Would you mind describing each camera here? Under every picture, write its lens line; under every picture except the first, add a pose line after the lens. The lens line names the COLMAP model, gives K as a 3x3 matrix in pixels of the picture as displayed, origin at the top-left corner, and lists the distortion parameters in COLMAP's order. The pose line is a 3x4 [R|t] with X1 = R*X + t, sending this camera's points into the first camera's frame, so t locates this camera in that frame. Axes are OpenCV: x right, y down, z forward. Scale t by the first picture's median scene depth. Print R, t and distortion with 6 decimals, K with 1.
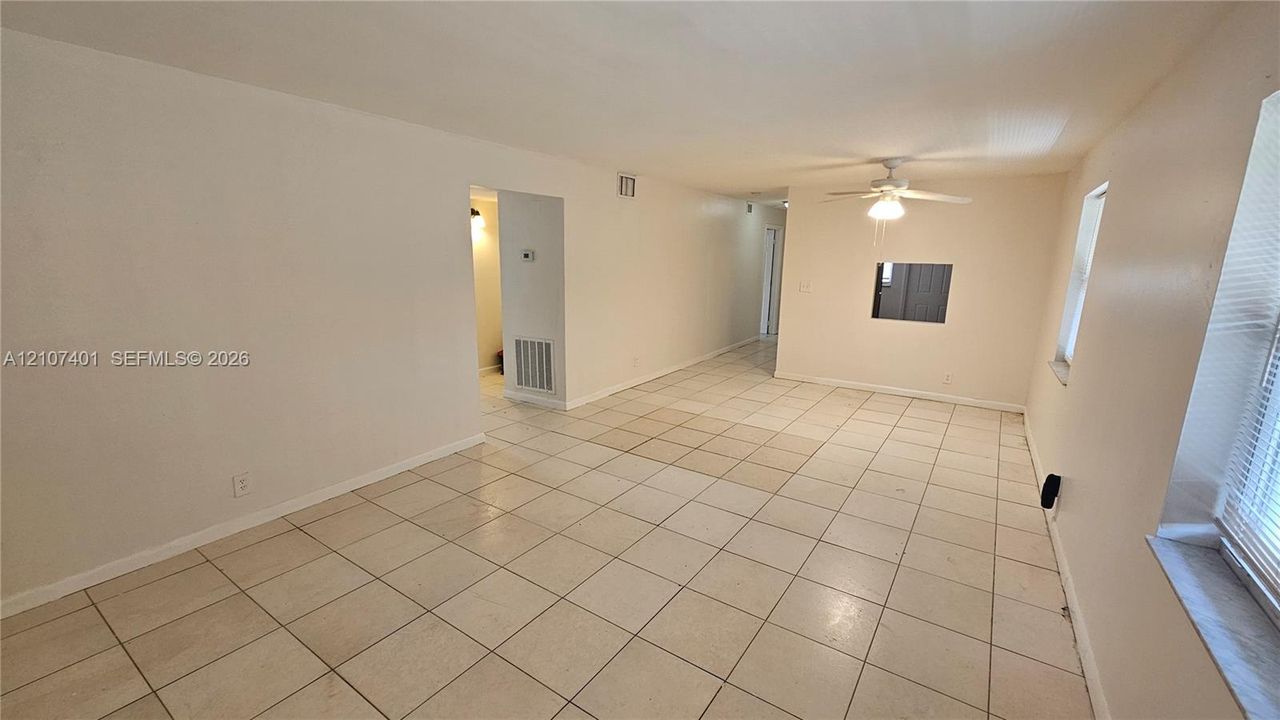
lens RADIAL K [[518.7, 0, 640.0], [0, 518.7, 360.0], [0, 0, 1]] dist [-0.001025, 0.000124]
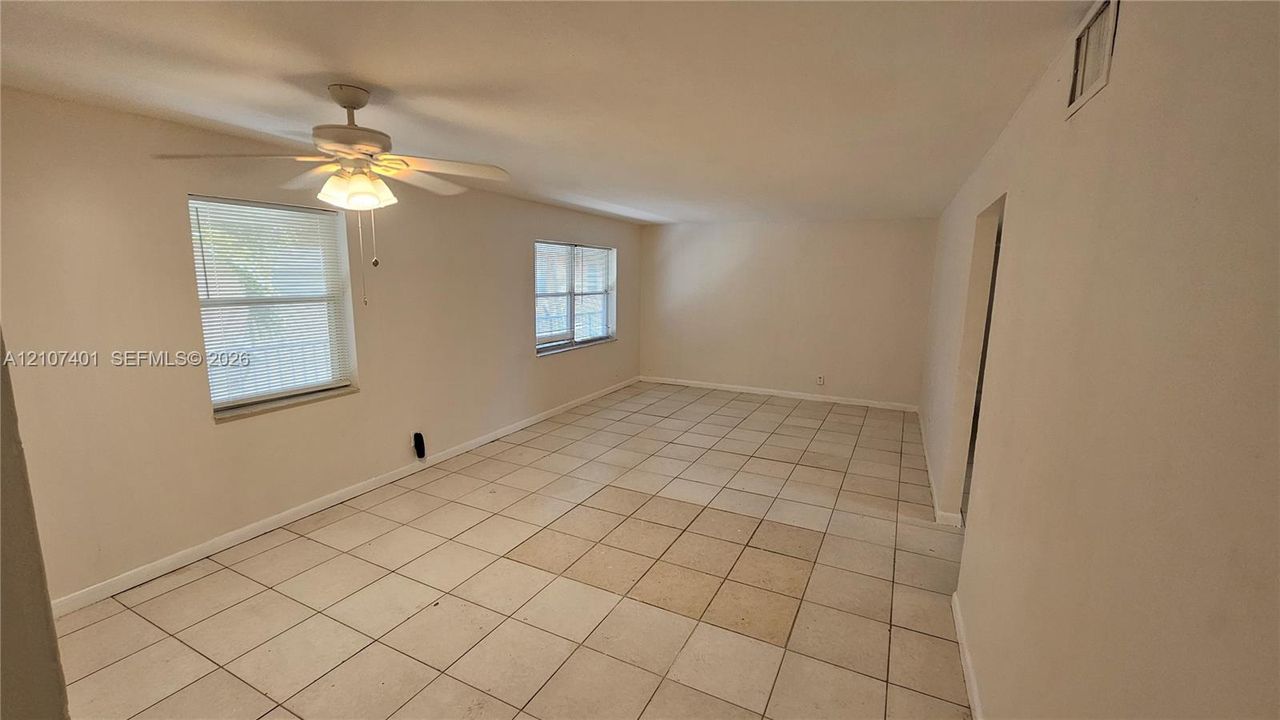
lens RADIAL K [[528.7, 0, 640.0], [0, 528.7, 360.0], [0, 0, 1]] dist [-0.000158, 0.000129]
pose [[-0.990933, -0.012709, -0.133753, 0.298106], [-0.060223, 0.931921, 0.357625, -0.377291], [0.120102, 0.362438, -0.924237, 1.720356]]
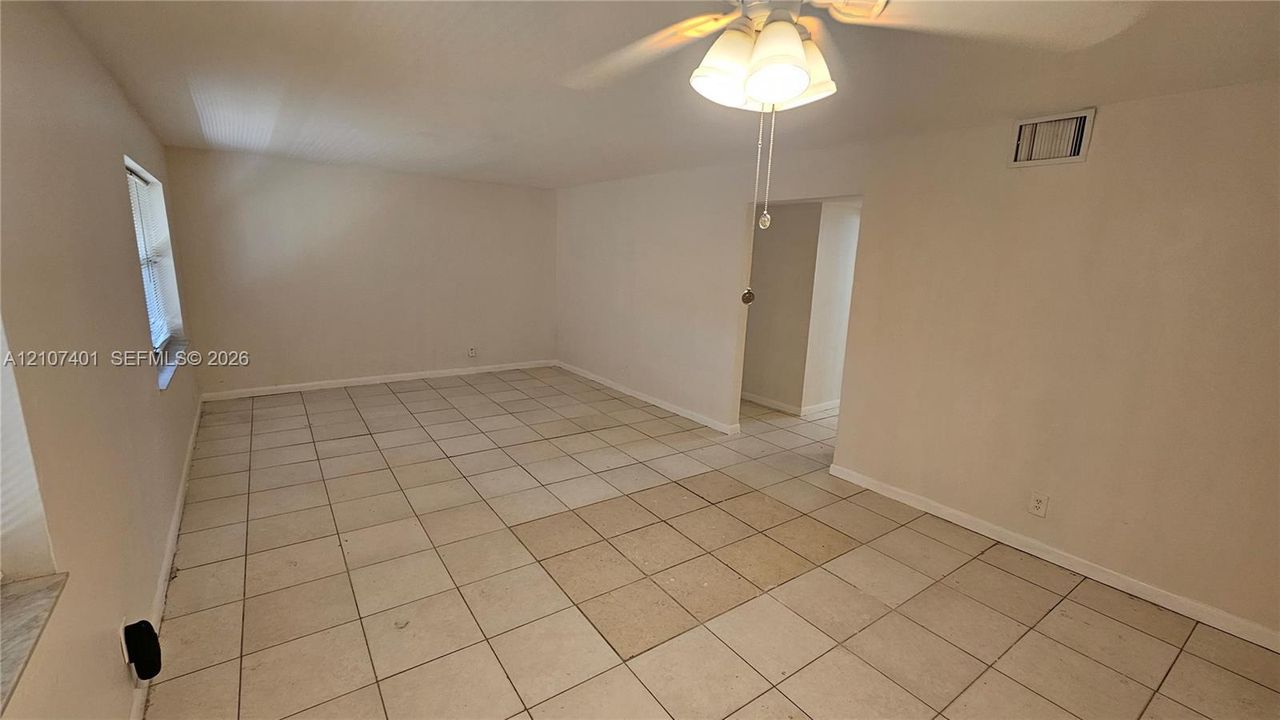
lens RADIAL K [[528.7, 0, 640.0], [0, 528.7, 360.0], [0, 0, 1]] dist [-0.000158, 0.000129]
pose [[-0.344730, 0.153764, -0.926023, 0.814198], [-0.238064, 0.939920, 0.244695, -0.231431], [0.908012, 0.304807, -0.287413, 1.164094]]
